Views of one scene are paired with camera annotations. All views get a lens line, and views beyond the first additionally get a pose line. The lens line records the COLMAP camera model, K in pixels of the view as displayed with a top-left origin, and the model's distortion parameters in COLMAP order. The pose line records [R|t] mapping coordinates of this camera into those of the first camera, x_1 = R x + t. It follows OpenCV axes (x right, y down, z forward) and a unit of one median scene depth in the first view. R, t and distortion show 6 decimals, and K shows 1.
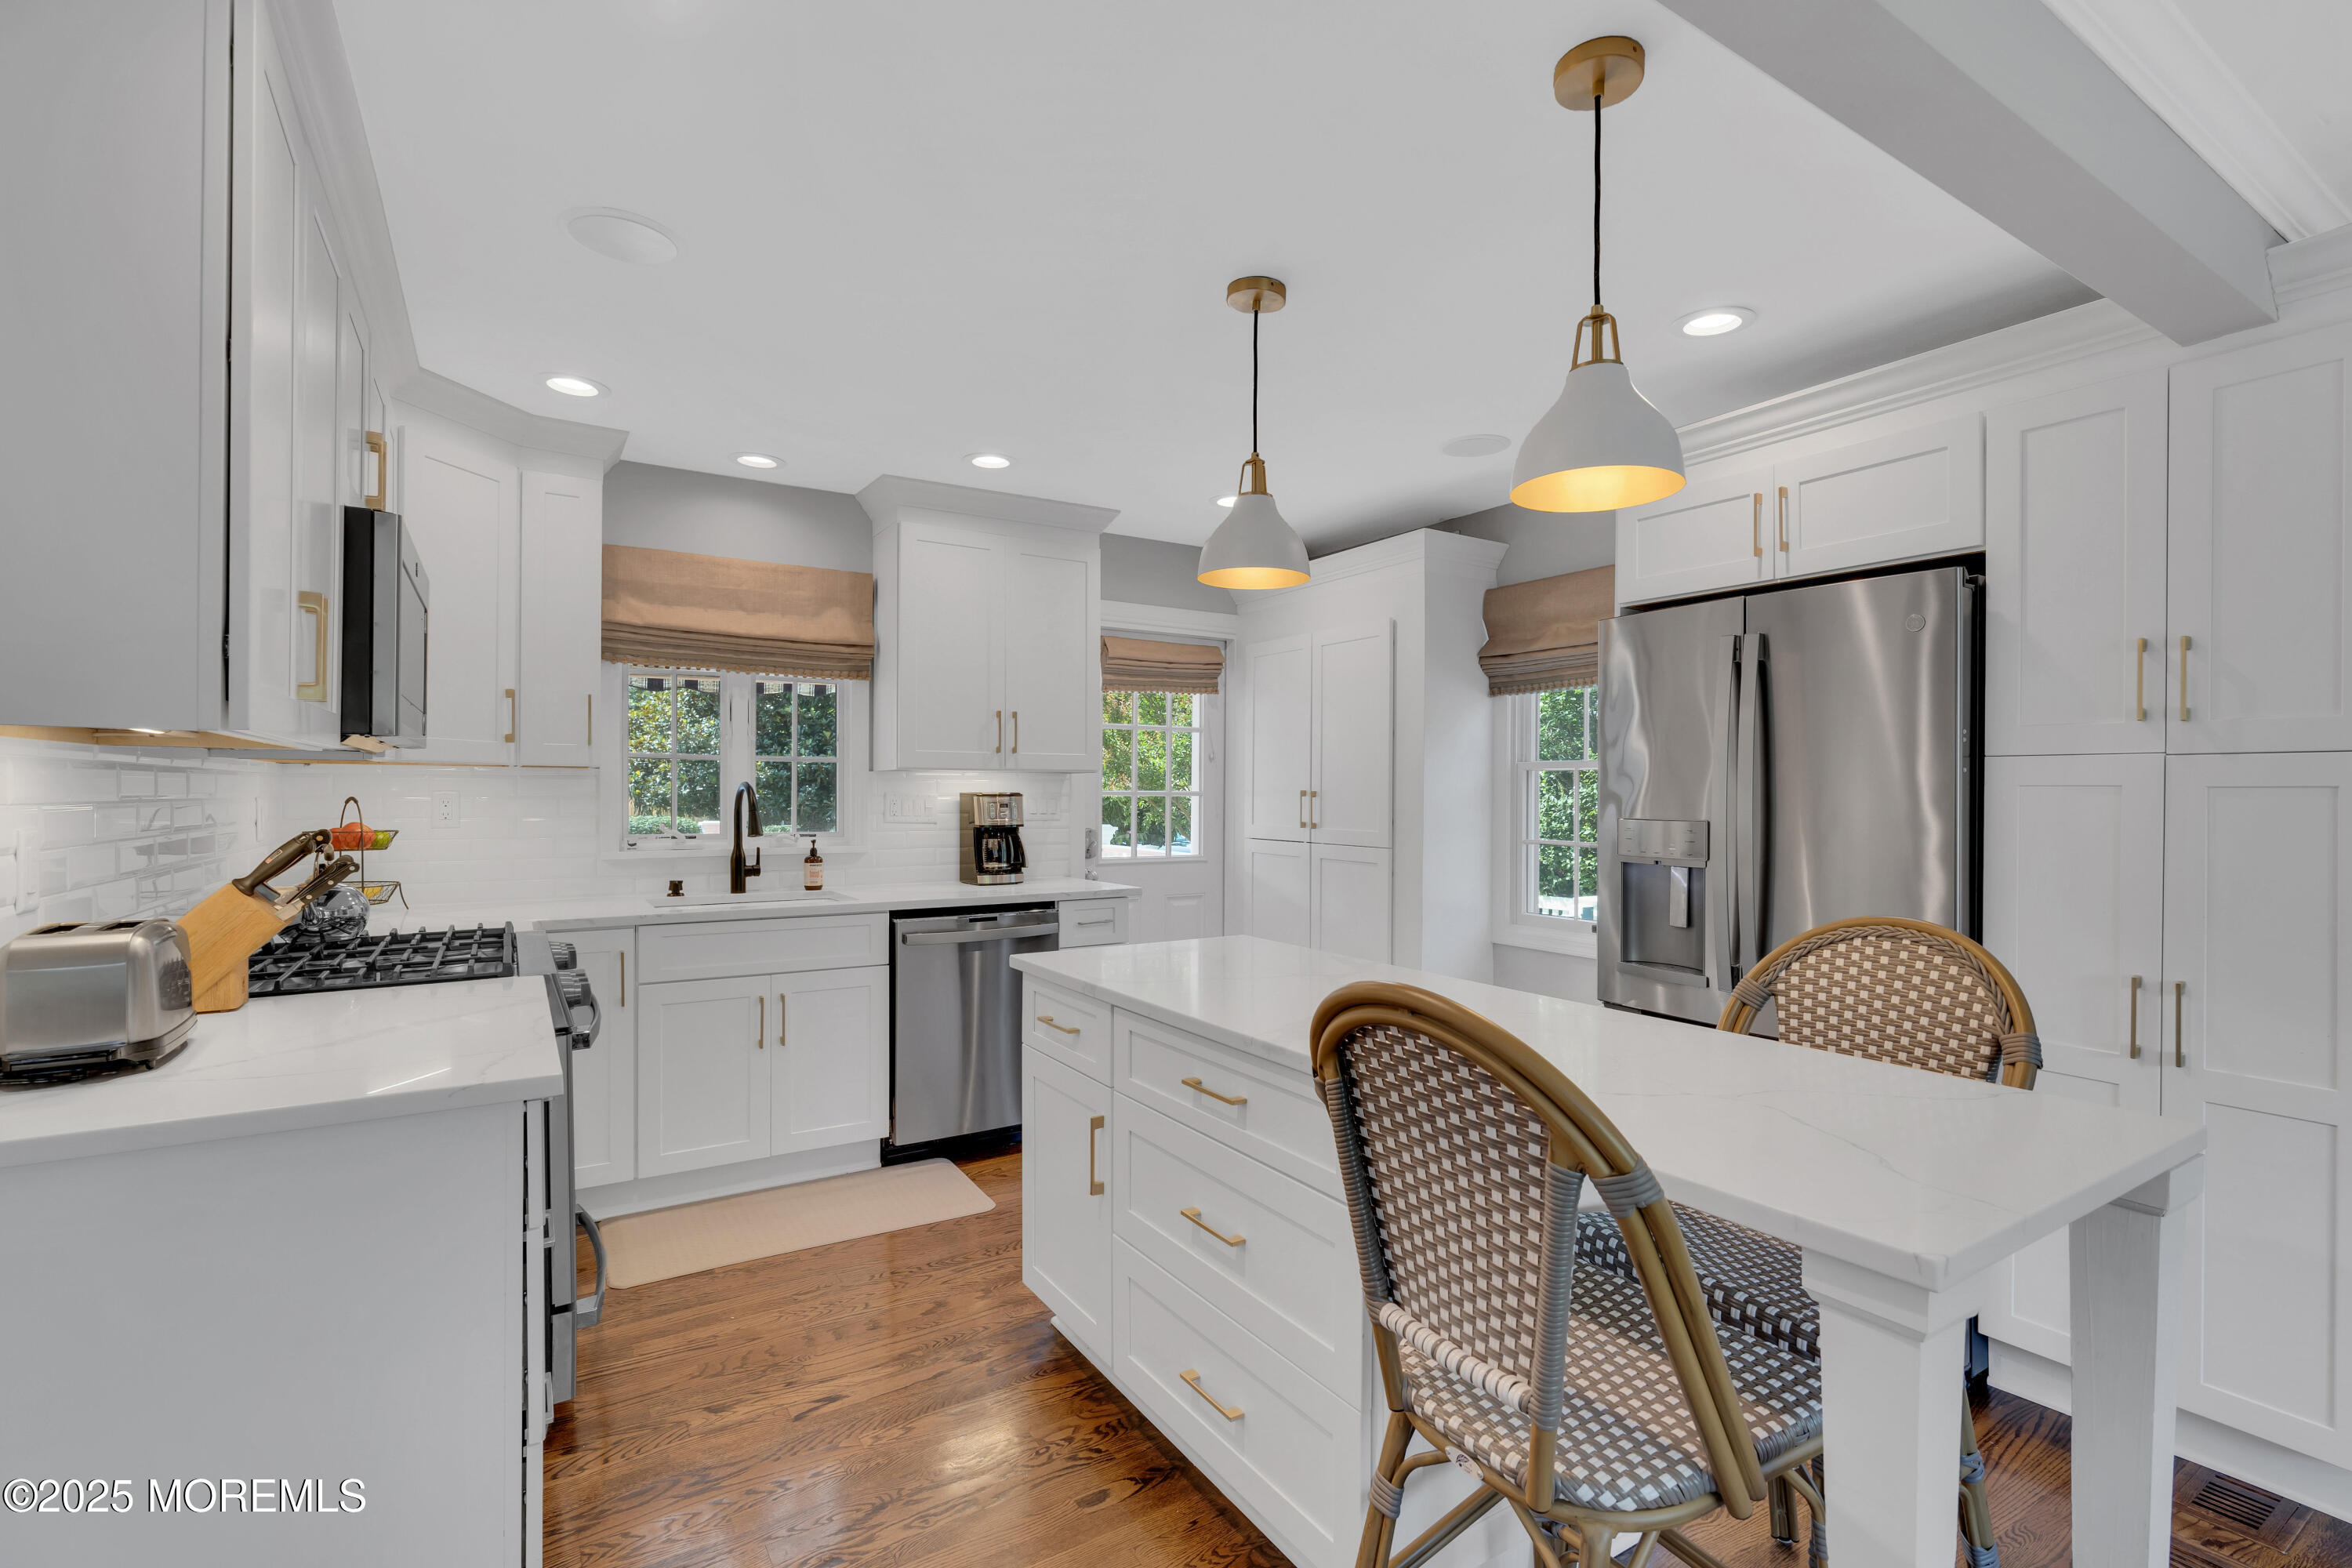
lens RADIAL K [[1074.8, 0, 1183.4], [0, 1074.8, 793.2], [0, 0, 1]] dist [-0.003005, 0.001321]
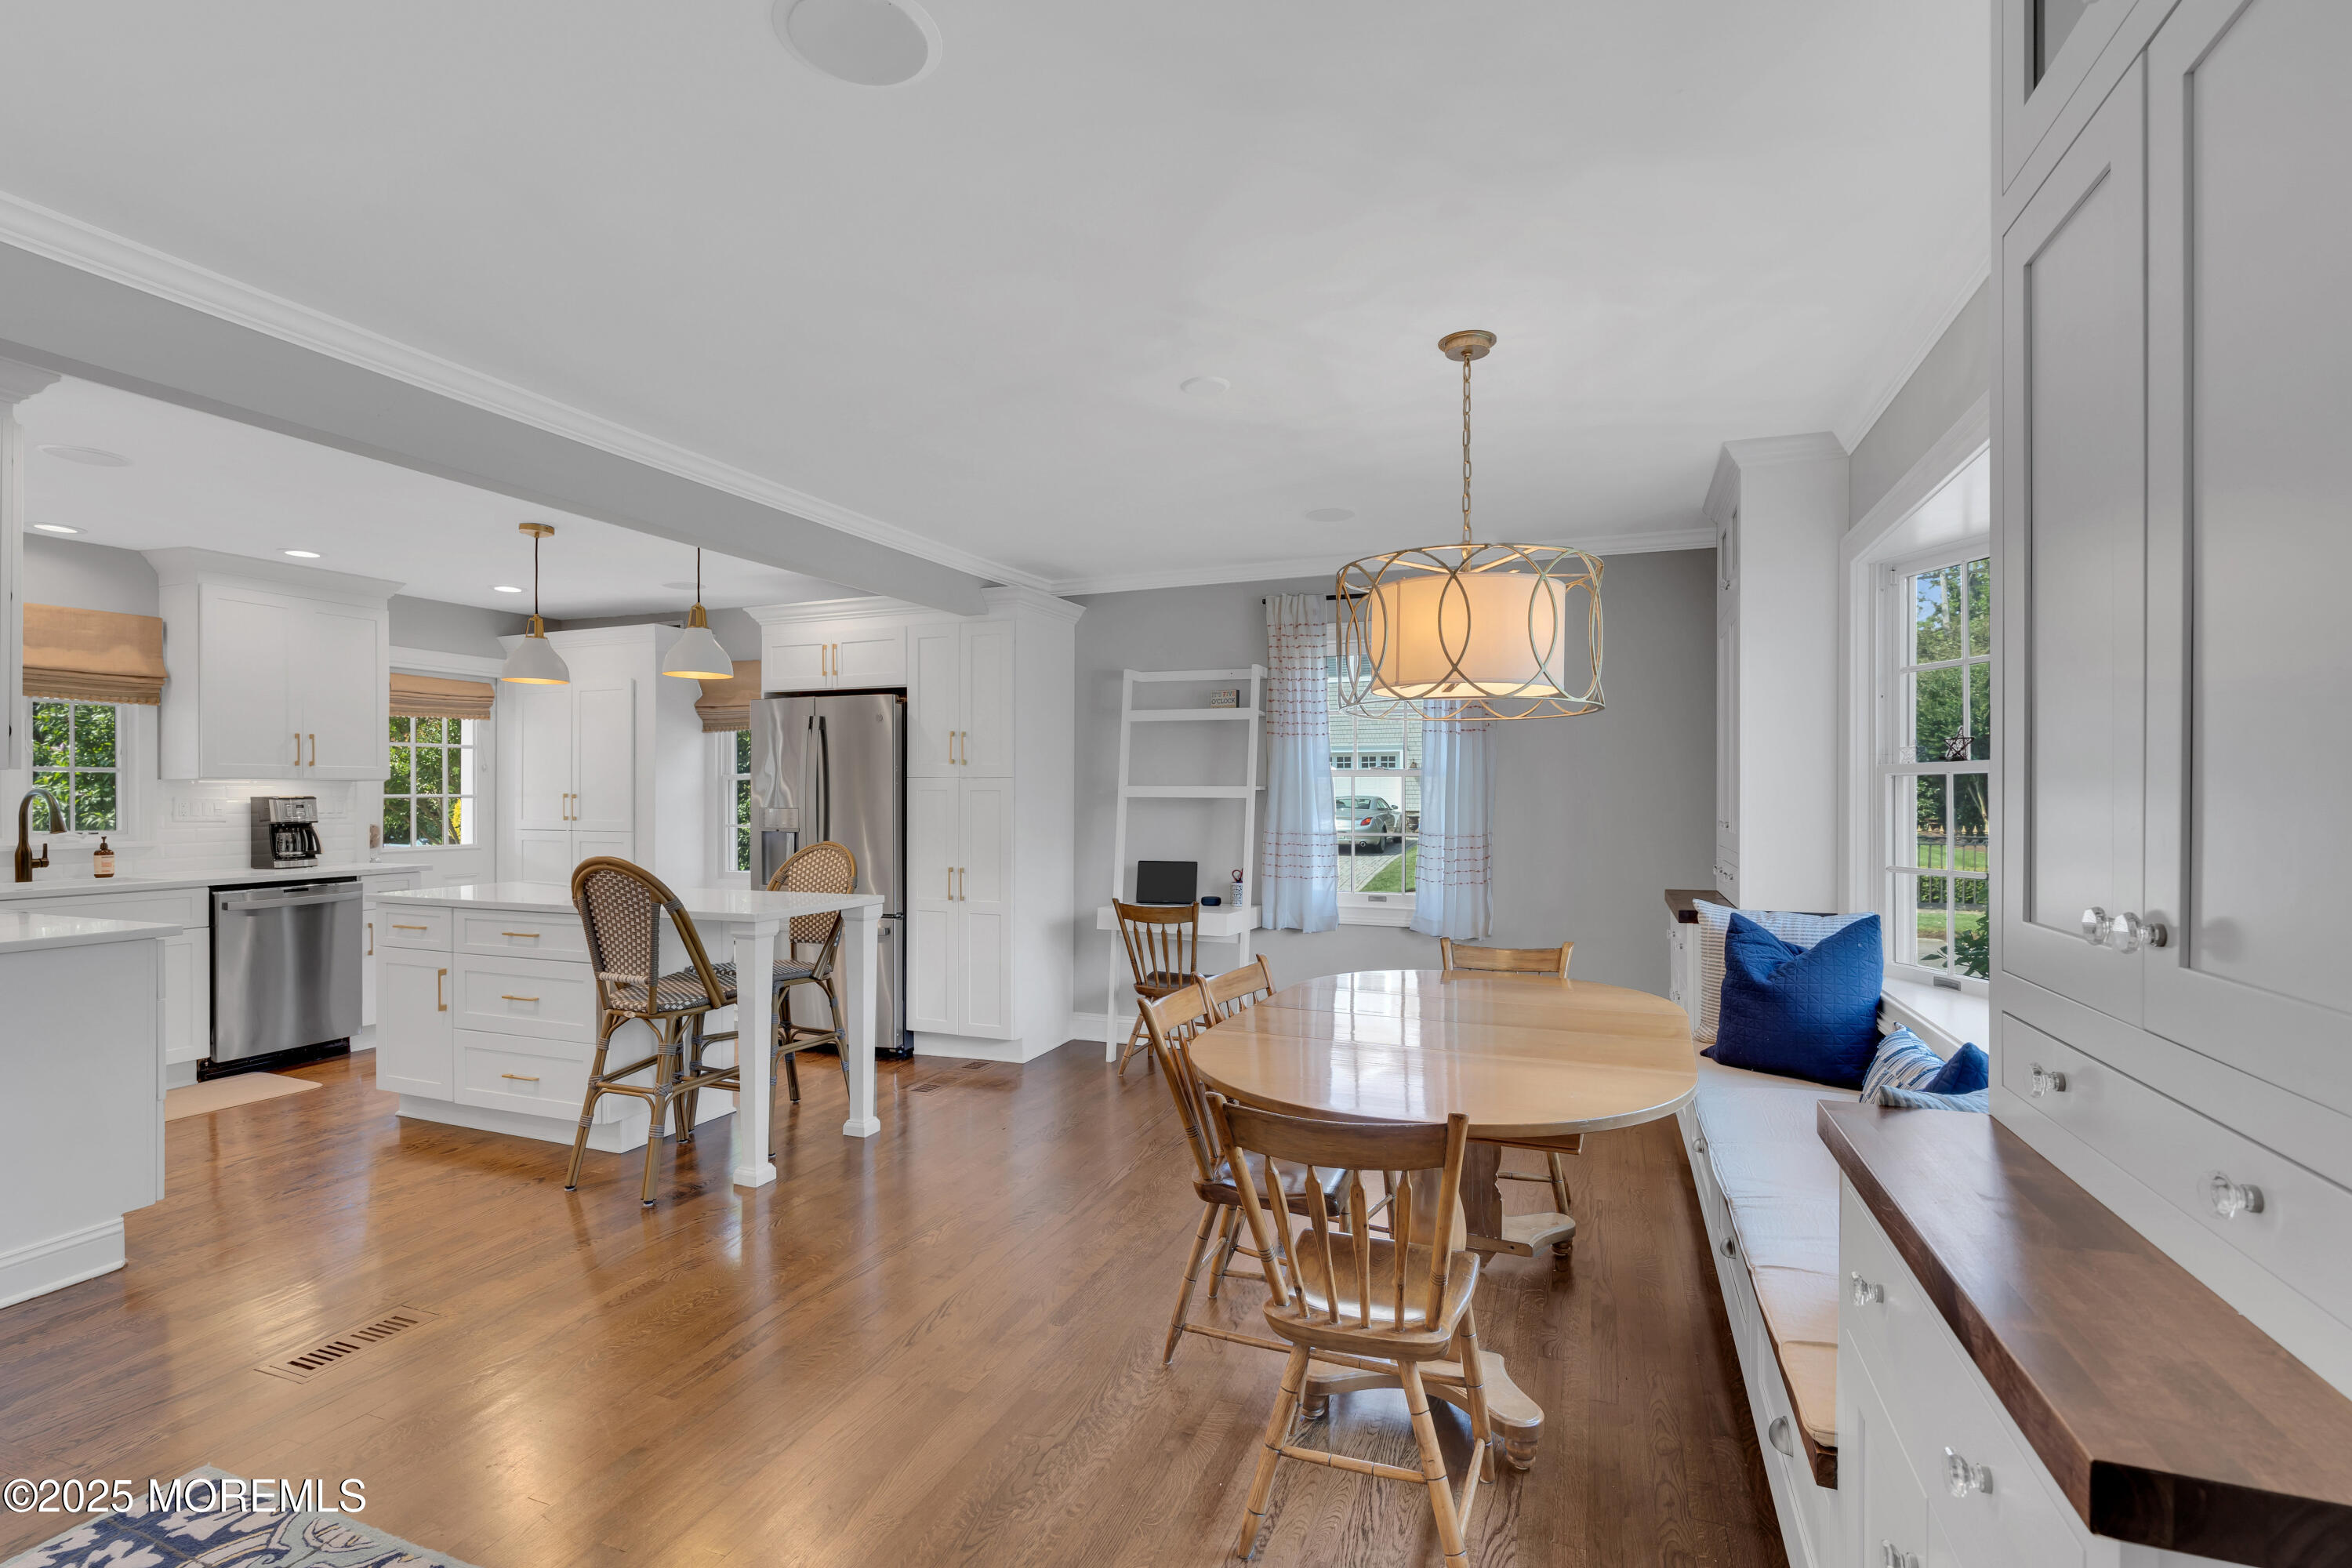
lens RADIAL K [[1074.8, 0, 1183.4], [0, 1074.8, 793.2], [0, 0, 1]] dist [-0.003005, 0.001321]
pose [[0.805118, -0.005018, 0.593093, -0.081546], [0.005737, 0.999983, 0.000673, 0.000986], [-0.593087, 0.002861, 0.805133, -0.701197]]
